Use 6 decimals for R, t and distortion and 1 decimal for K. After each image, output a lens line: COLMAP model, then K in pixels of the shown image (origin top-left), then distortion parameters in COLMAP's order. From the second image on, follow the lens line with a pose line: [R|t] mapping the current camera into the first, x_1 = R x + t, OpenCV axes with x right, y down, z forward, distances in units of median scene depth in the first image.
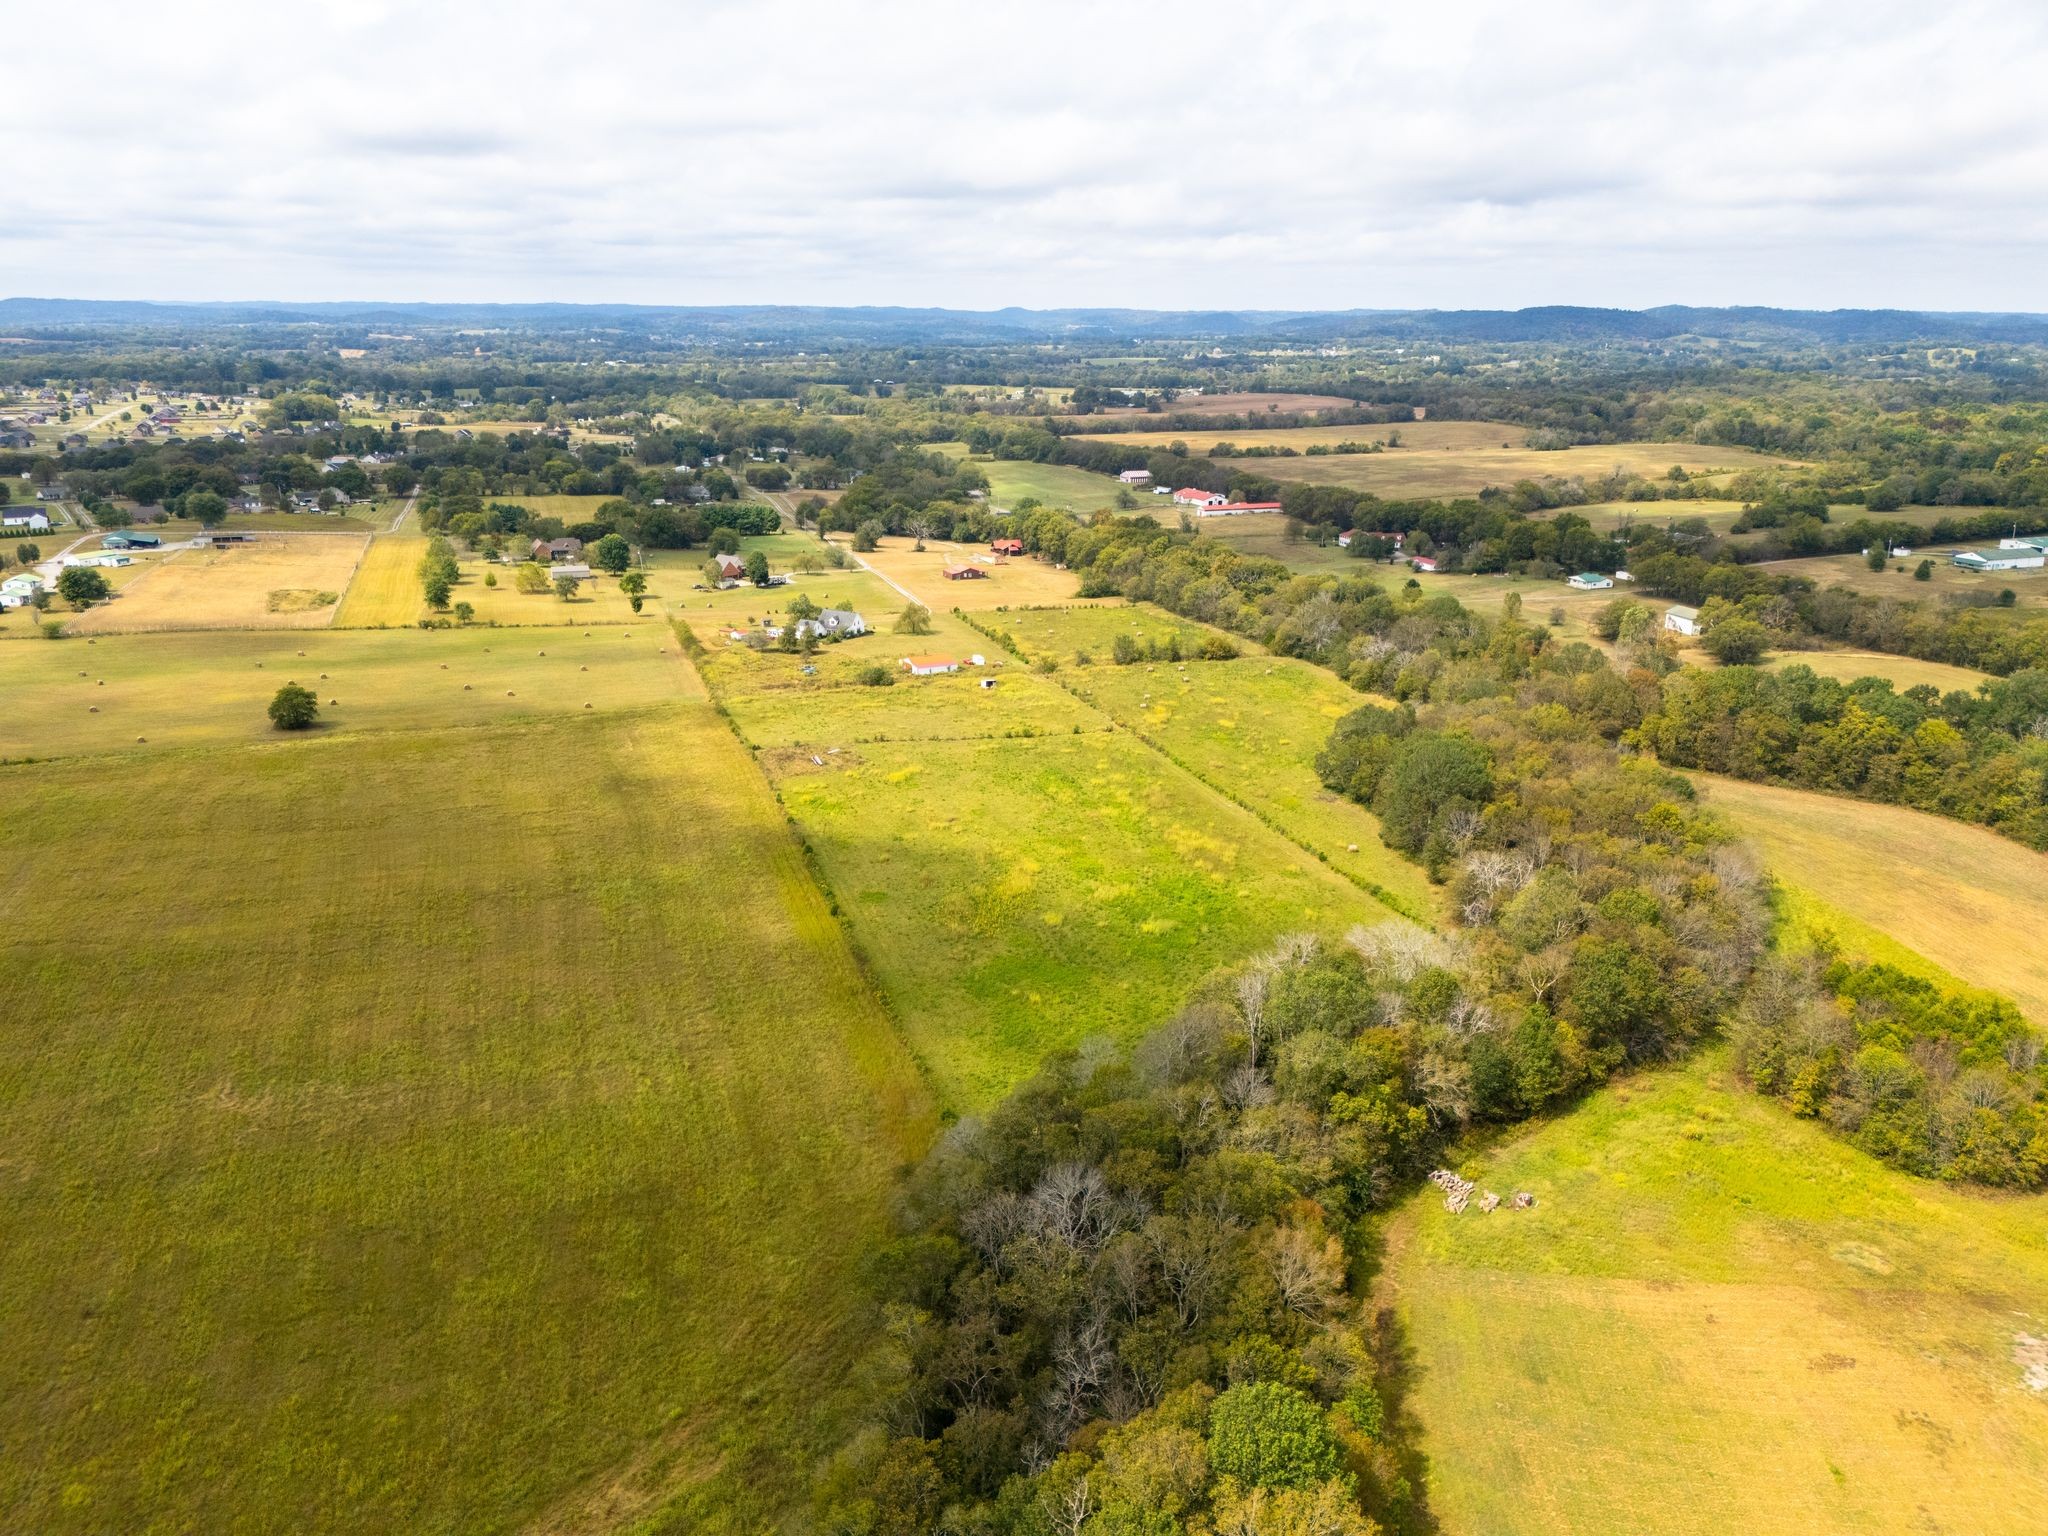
lens RADIAL K [[1474.2, 0, 1024.0], [0, 1474.2, 768.0], [0, 0, 1]] dist [0.076128, -0.084438]
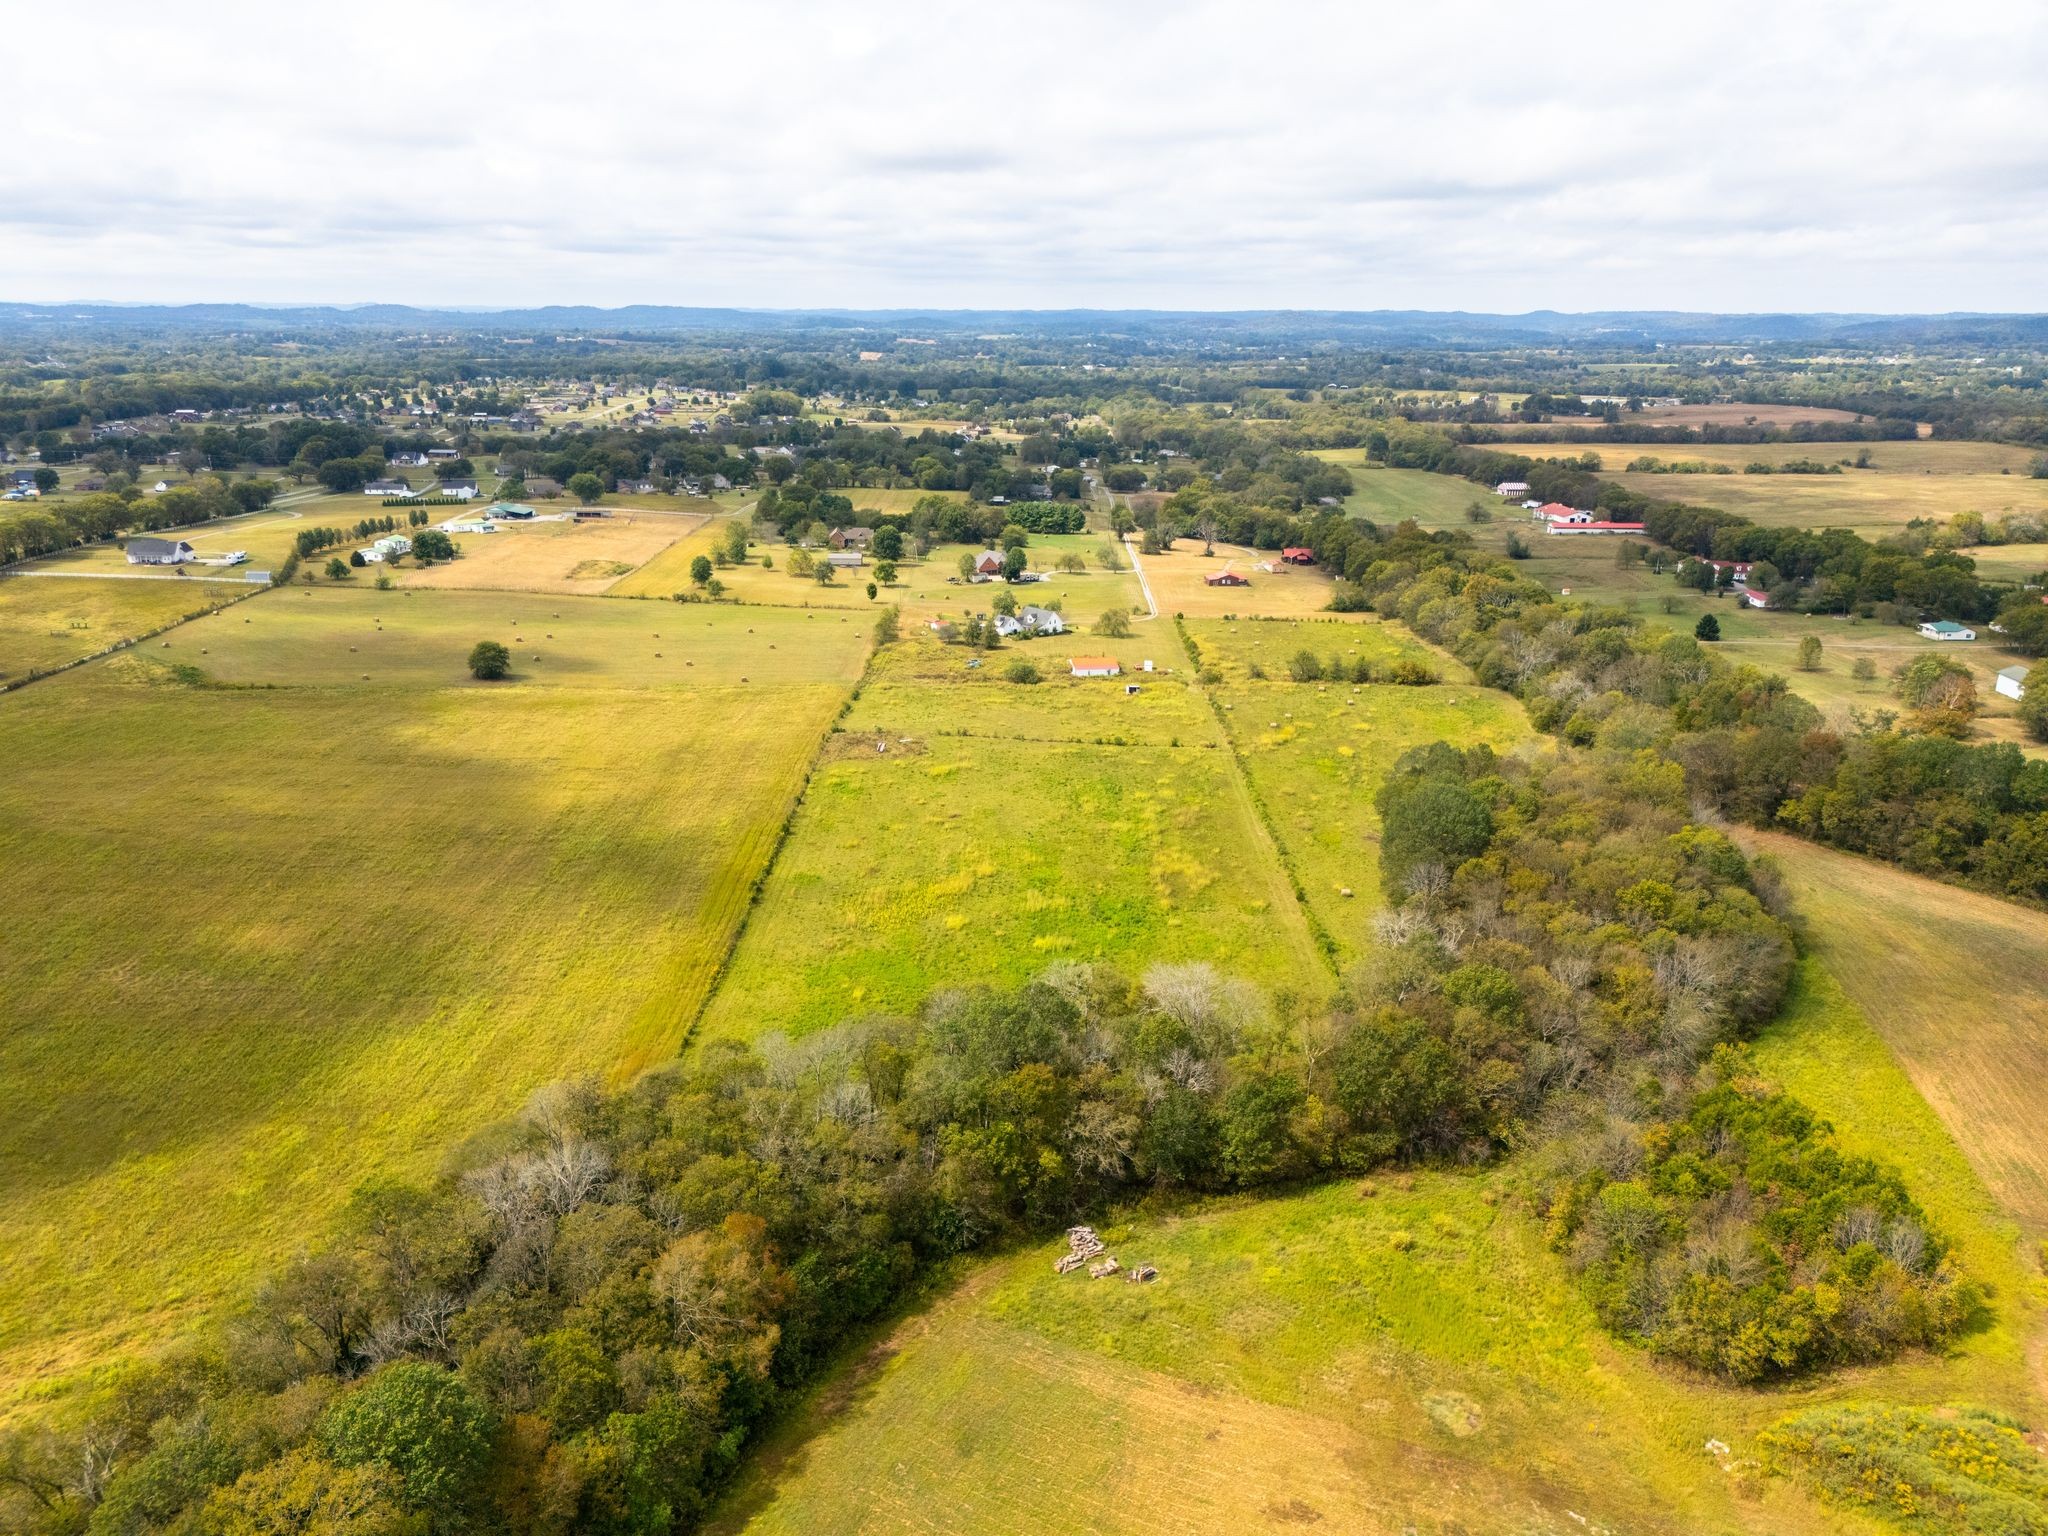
lens RADIAL K [[1474.2, 0, 1024.0], [0, 1474.2, 768.0], [0, 0, 1]] dist [0.076128, -0.084438]
pose [[0.948227, 0.095596, -0.302865, 0.104025], [-0.096438, 0.995264, 0.012211, -0.005089], [0.302598, 0.017629, 0.952955, 0.019723]]
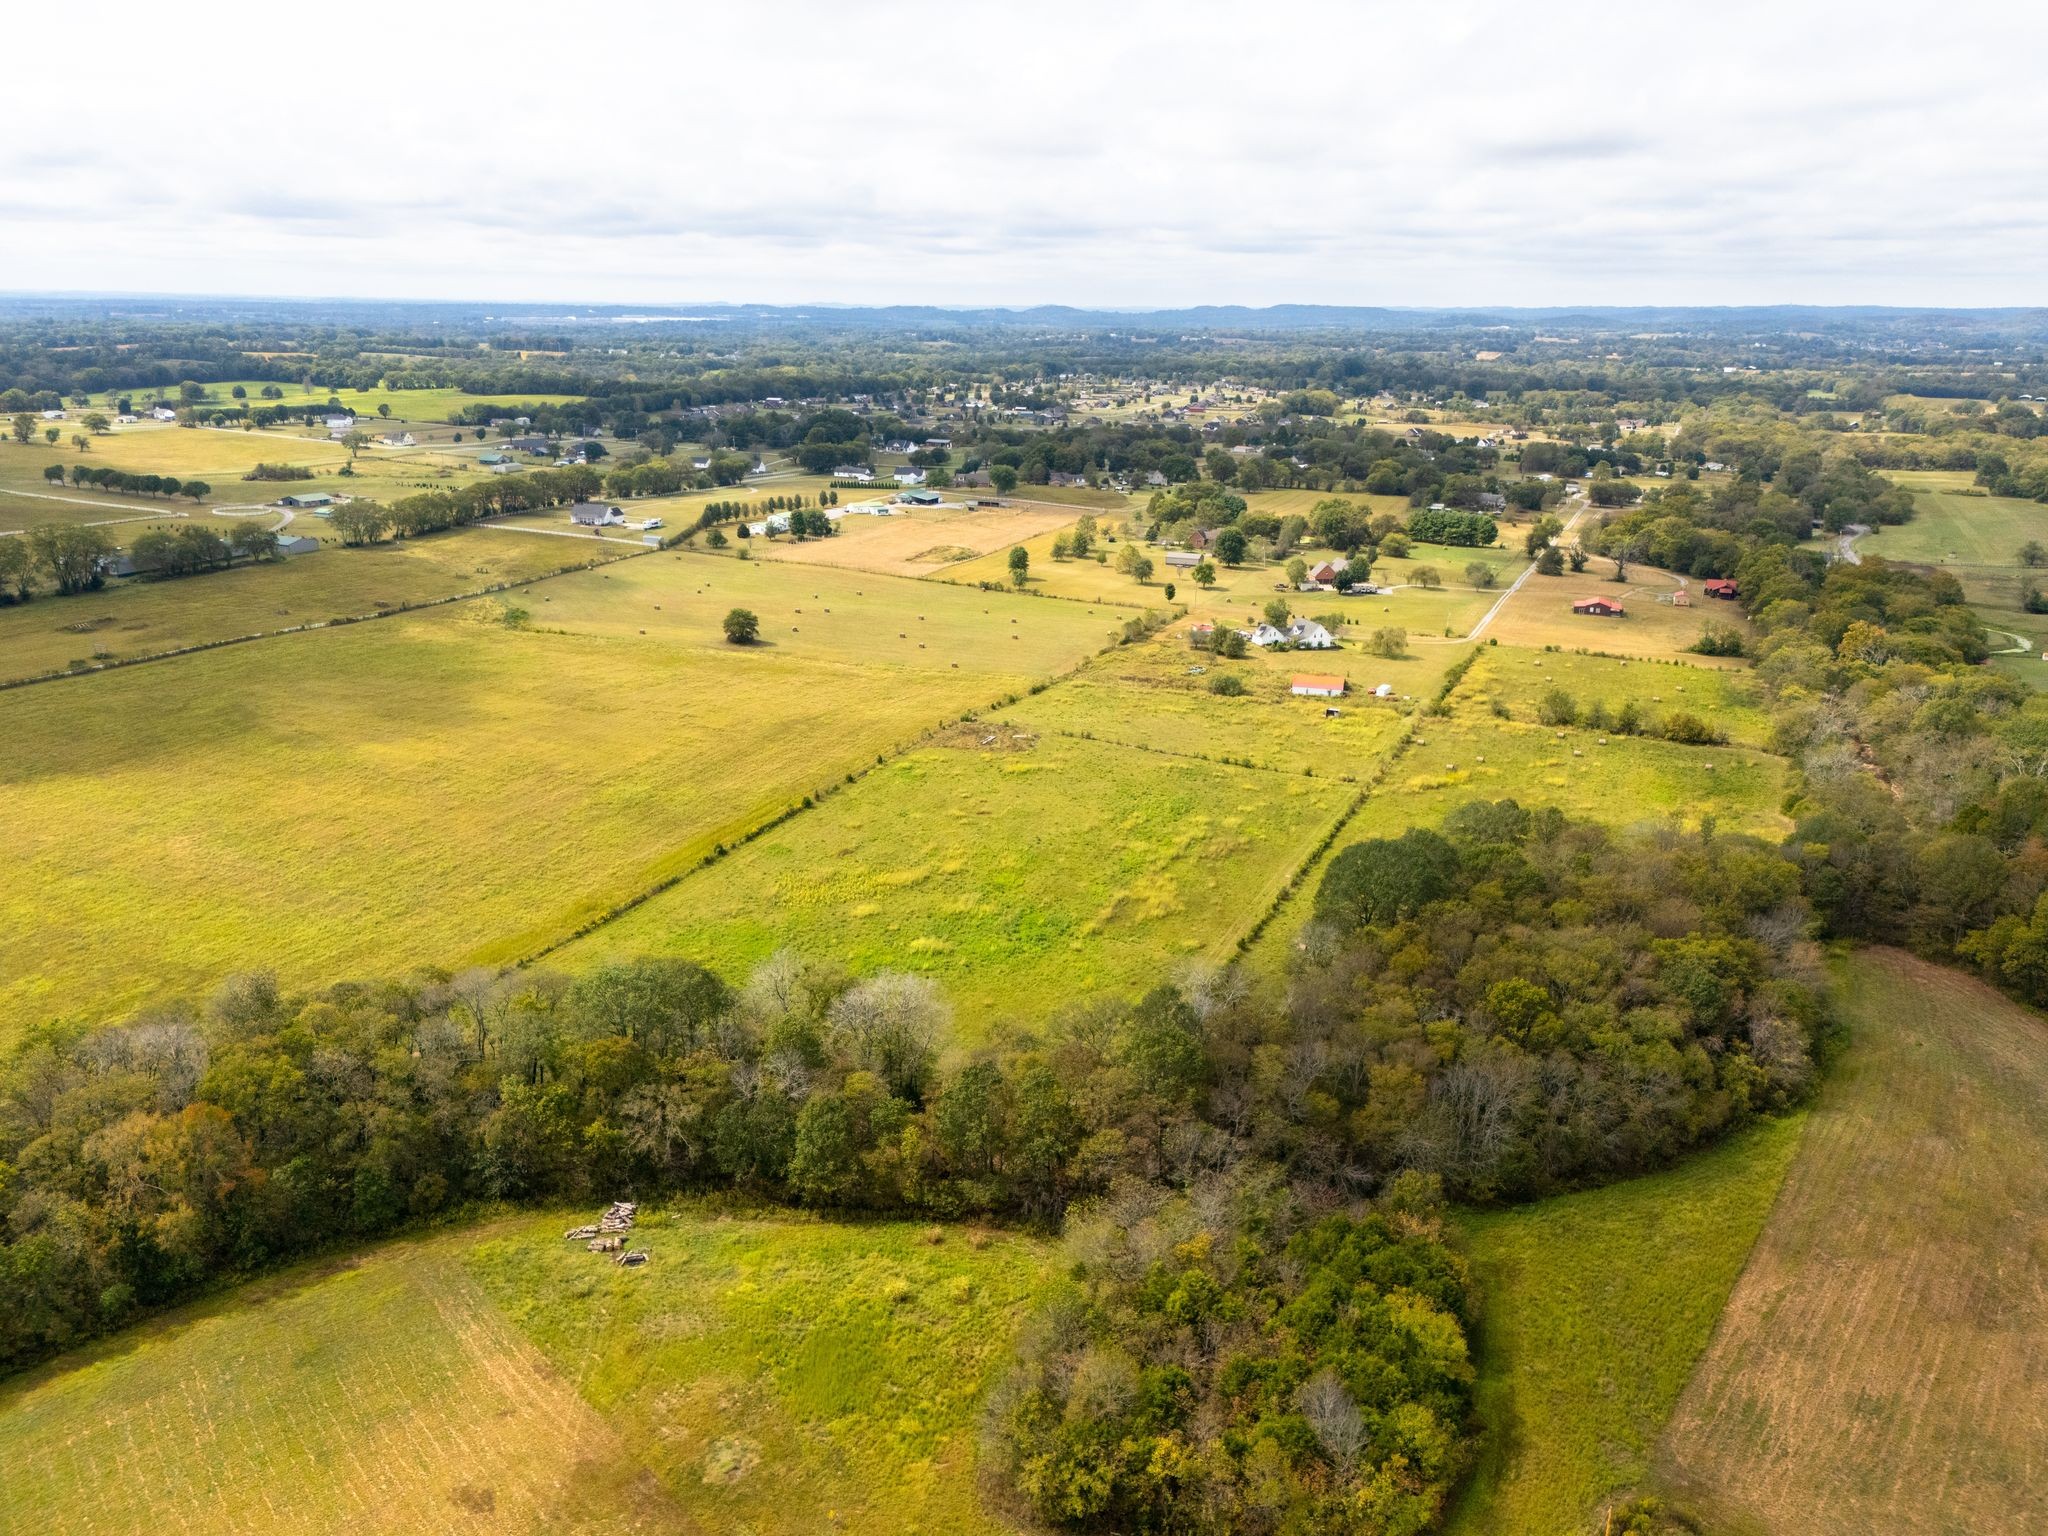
lens RADIAL K [[1494.2, 0, 1024.0], [0, 1494.2, 768.0], [0, 0, 1]] dist [0.073313, -0.084634]
pose [[0.746470, 0.198092, -0.635250, 0.212522], [-0.201752, 0.977100, 0.067617, -0.023948], [0.634097, 0.077690, 0.769341, 0.083410]]
